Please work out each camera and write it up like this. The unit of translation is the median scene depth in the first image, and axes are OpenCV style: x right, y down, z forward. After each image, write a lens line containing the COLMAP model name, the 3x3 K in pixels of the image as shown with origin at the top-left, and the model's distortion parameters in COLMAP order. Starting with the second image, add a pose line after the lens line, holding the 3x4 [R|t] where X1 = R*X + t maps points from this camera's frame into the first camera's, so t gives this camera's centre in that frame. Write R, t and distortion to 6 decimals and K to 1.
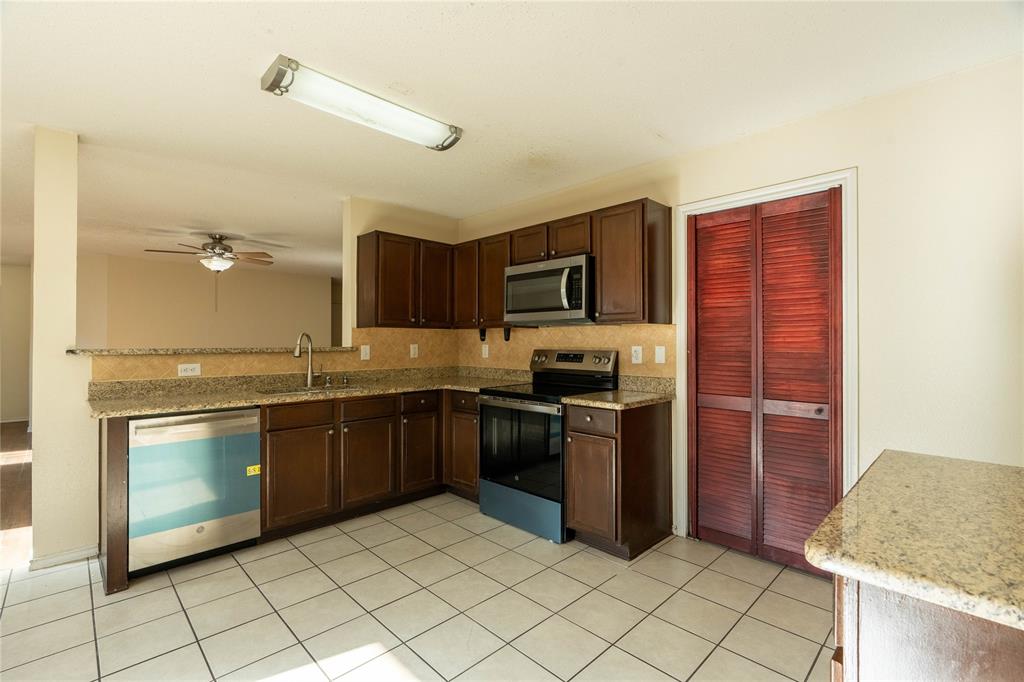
lens RADIAL K [[458.1, 0, 509.8], [0, 458.1, 339.5], [0, 0, 1]] dist [-0.011275, 0.003062]
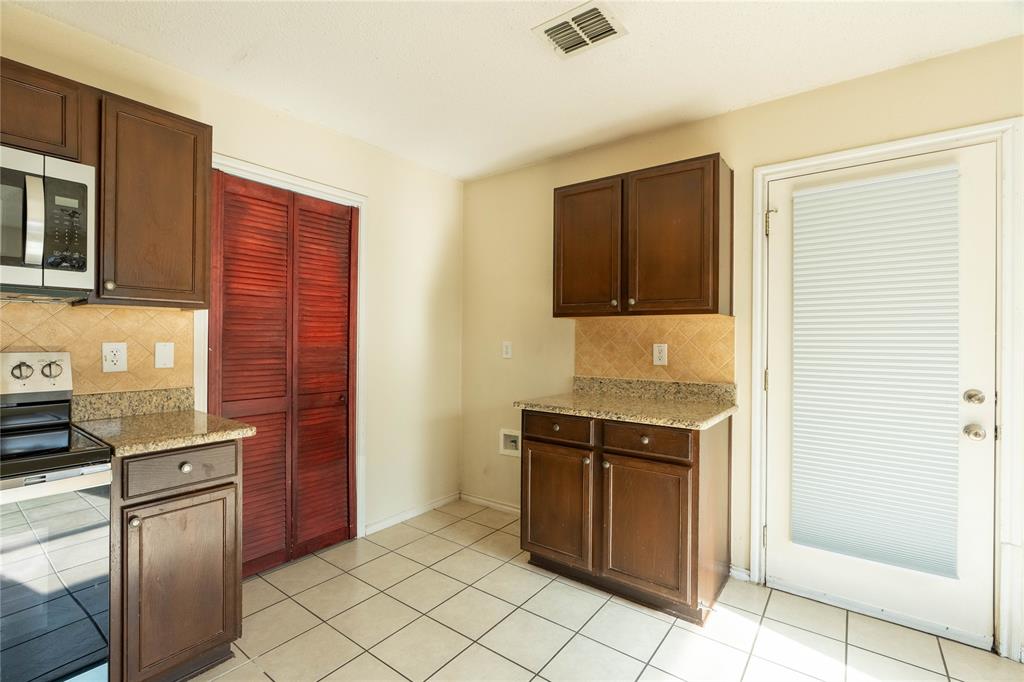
lens RADIAL K [[458.1, 0, 510.7], [0, 458.1, 340.5], [0, 0, 1]] dist [-0.011275, 0.003062]
pose [[-0.141220, -0.005927, 0.989960, -0.429404], [-0.013478, 0.999901, 0.004064, 0.002507], [-0.989886, -0.012769, -0.141286, 0.630484]]
